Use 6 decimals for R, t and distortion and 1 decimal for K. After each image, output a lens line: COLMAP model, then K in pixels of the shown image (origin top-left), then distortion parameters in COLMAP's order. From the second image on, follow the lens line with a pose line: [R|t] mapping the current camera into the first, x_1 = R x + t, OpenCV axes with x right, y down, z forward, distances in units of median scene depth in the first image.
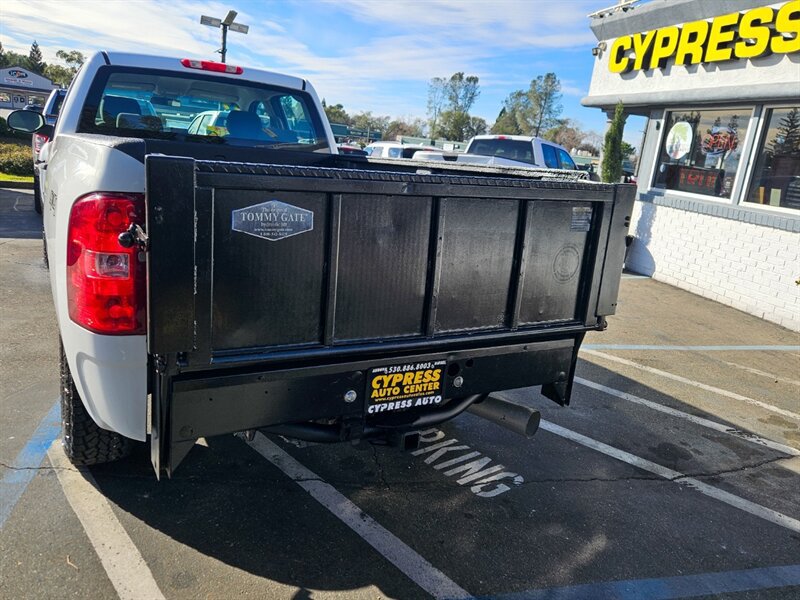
lens RADIAL K [[615.8, 0, 402.0], [0, 615.8, 301.3], [0, 0, 1]] dist [0.076737, -0.064553]
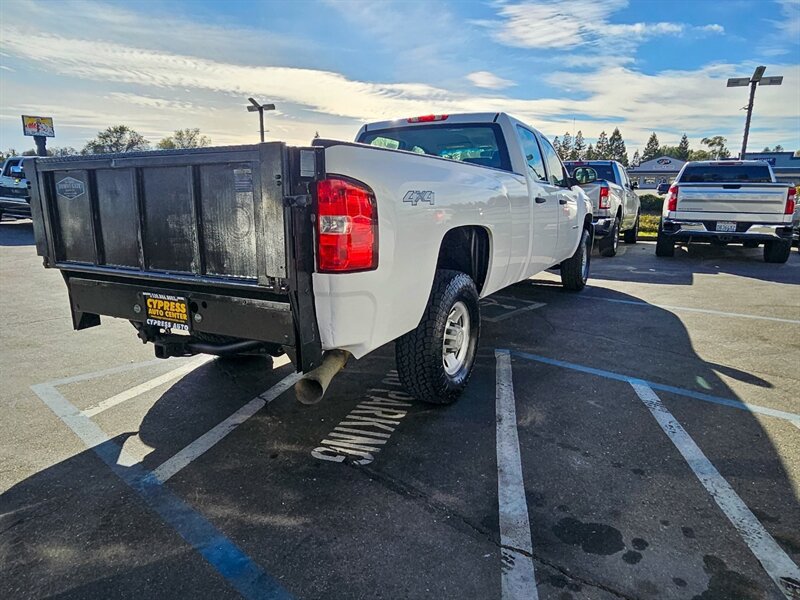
lens RADIAL K [[518.8, 0, 402.6], [0, 518.8, 299.5], [0, 0, 1]] dist [0.002849, -0.002731]
pose [[0.538078, 0.084826, -0.838616, 0.350533], [-0.154889, 0.987932, 0.000549, 0.007991], [0.828542, 0.129597, 0.544723, 0.221547]]
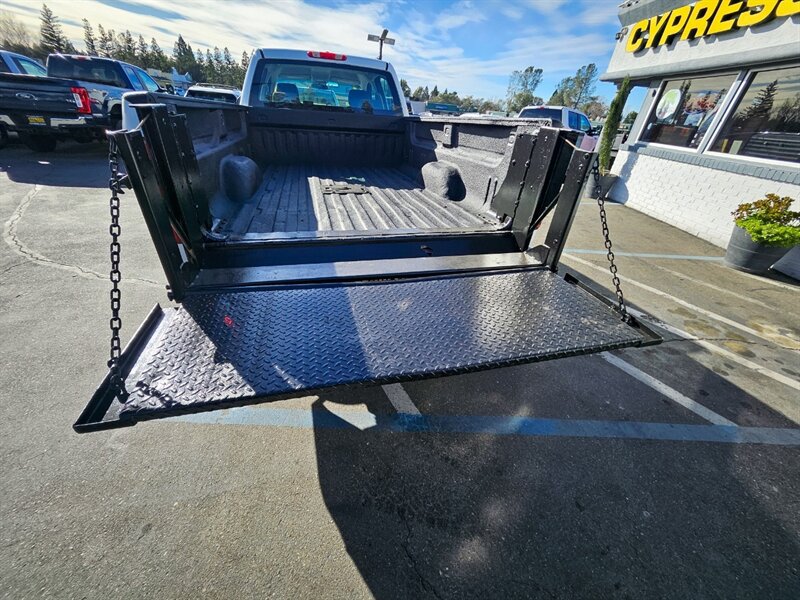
lens RADIAL K [[306.5, 0, 399.4], [0, 306.5, 297.7], [0, 0, 1]] dist [-0.001465, 0.002466]
pose [[0.969139, 0.105523, -0.222790, 0.058612], [-0.039119, 0.958132, 0.283643, -0.011590], [0.243393, -0.266174, 0.932690, 0.093092]]
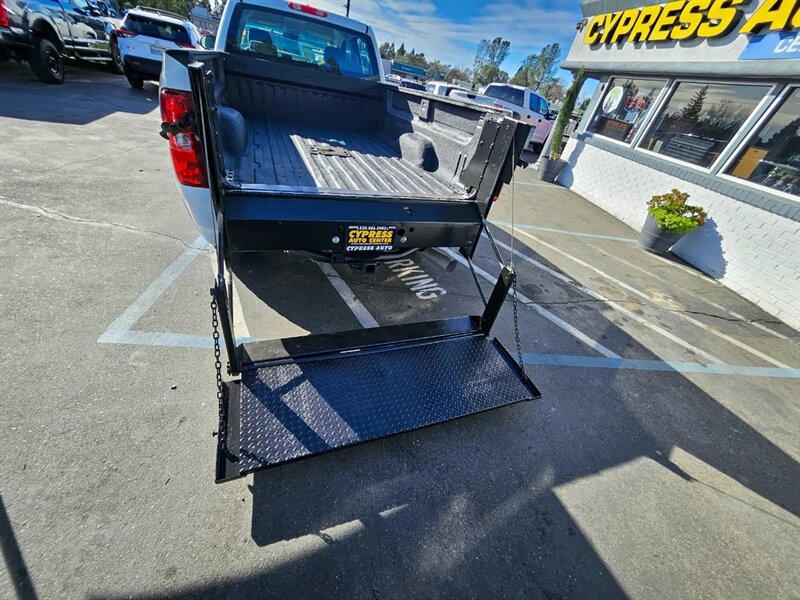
lens RADIAL K [[306.5, 0, 399.2], [0, 306.5, 296.9], [0, 0, 1]] dist [-0.001465, 0.002466]
pose [[0.984895, 0.157100, -0.072813, 0.048741], [-0.121127, 0.925592, 0.358620, -0.008433], [0.123734, -0.344383, 0.930640, 0.039293]]
